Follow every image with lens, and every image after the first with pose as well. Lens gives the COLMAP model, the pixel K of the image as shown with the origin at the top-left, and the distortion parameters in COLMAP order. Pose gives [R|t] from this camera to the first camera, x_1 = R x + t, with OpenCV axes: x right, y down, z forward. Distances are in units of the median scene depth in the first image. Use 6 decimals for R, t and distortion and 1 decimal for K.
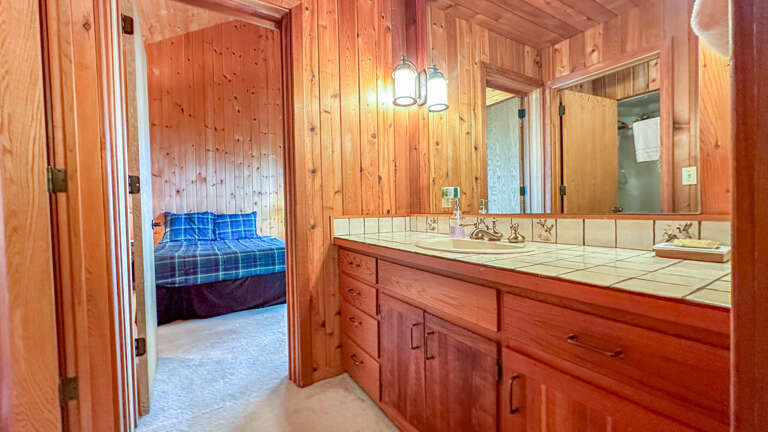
lens RADIAL K [[310.3, 0, 384.1], [0, 310.3, 215.2], [0, 0, 1]] dist [-0.006337, 0.000897]
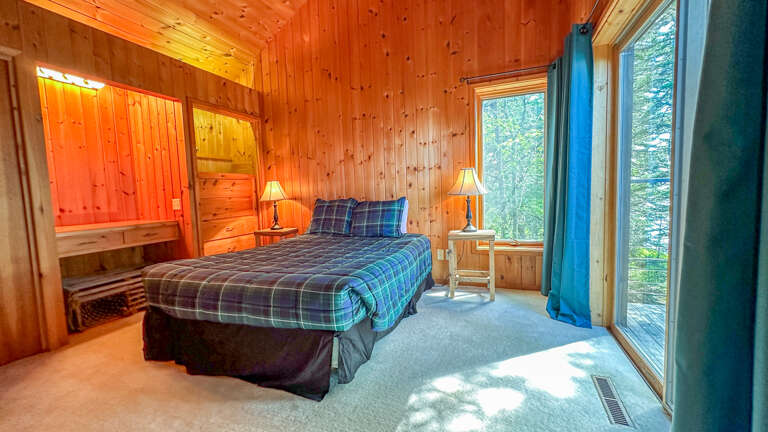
lens RADIAL K [[310.3, 0, 380.7], [0, 310.3, 214.6], [0, 0, 1]] dist [-0.006337, 0.000897]
pose [[0.594318, 0.053449, -0.802452, 0.111143], [0.015920, 0.996812, 0.078185, -0.029477], [0.804073, -0.059242, 0.591572, 0.579145]]
